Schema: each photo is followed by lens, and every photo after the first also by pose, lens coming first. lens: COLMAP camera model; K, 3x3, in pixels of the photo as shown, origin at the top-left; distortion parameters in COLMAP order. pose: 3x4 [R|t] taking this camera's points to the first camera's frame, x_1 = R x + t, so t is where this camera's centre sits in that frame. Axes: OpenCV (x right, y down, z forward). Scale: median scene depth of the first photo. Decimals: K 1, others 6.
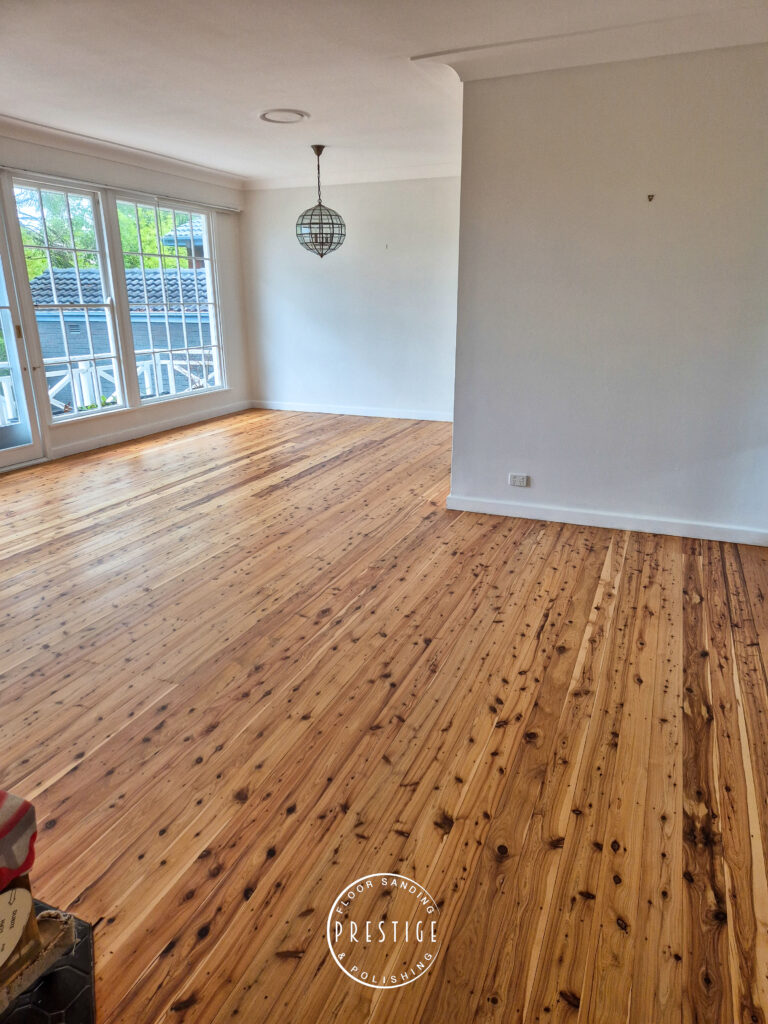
lens RADIAL K [[680.6, 0, 384.0], [0, 680.6, 512.0], [0, 0, 1]] dist [0.068509, -0.000148]
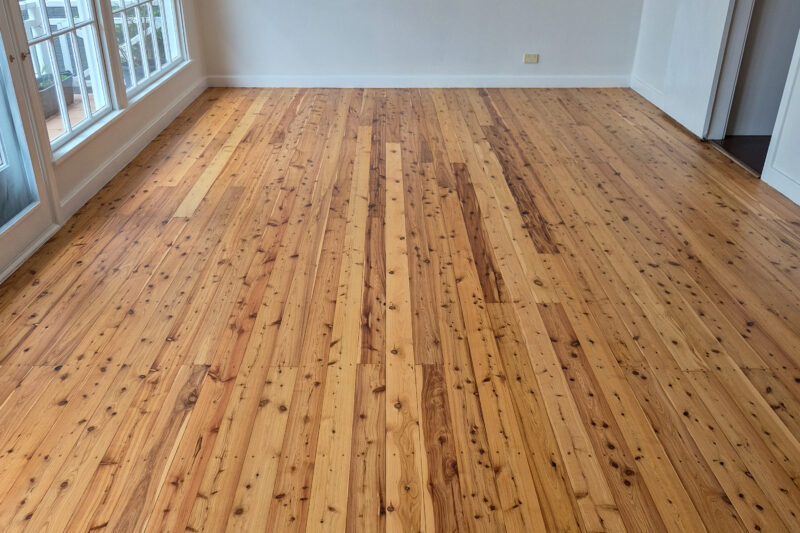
lens RADIAL K [[718.5, 0, 379.2], [0, 718.5, 267.3], [0, 0, 1]] dist [0.090590, -0.092974]
pose [[0.925591, -0.162964, 0.341650, -0.597494], [0.113123, 0.980420, 0.161181, -0.141947], [-0.361228, -0.110539, 0.925903, 0.491081]]
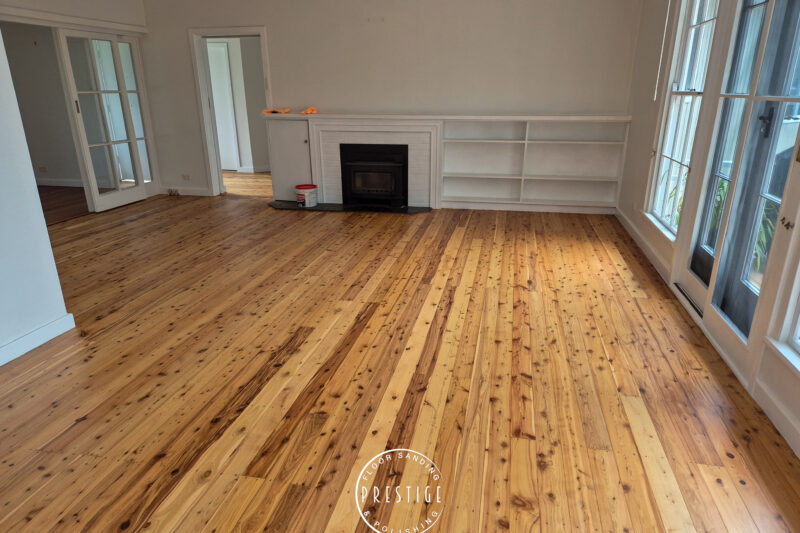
lens RADIAL K [[532.9, 0, 399.6], [0, 532.9, 280.1], [0, 0, 1]] dist [0.079023, -0.068492]
pose [[-0.981663, 0.073284, -0.175977, -0.203022], [-0.048076, 0.798132, 0.600562, -0.502301], [0.184464, 0.598009, -0.779973, 1.615876]]
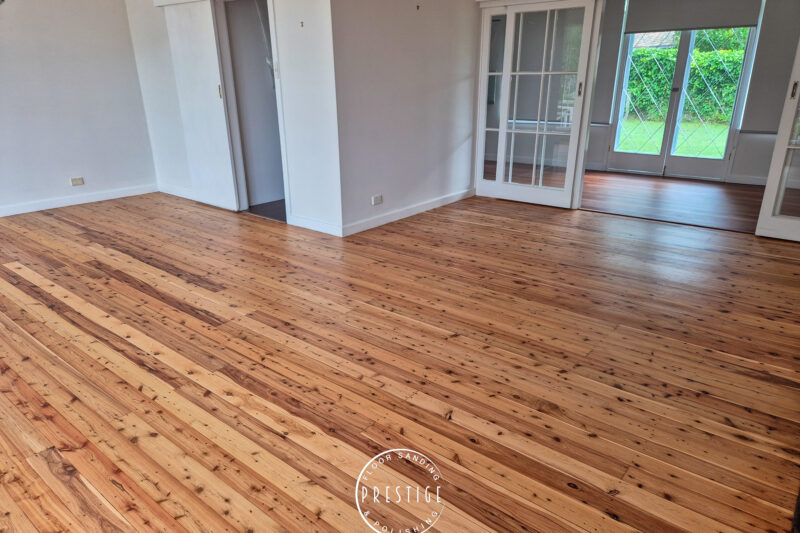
lens RADIAL K [[532.9, 0, 399.6], [0, 532.9, 280.1], [0, 0, 1]] dist [0.079023, -0.068492]
pose [[0.289767, -0.343825, 0.893207, -0.820260], [0.299724, 0.918903, 0.256482, -0.159862], [-0.908956, 0.193396, 0.369320, 0.554656]]
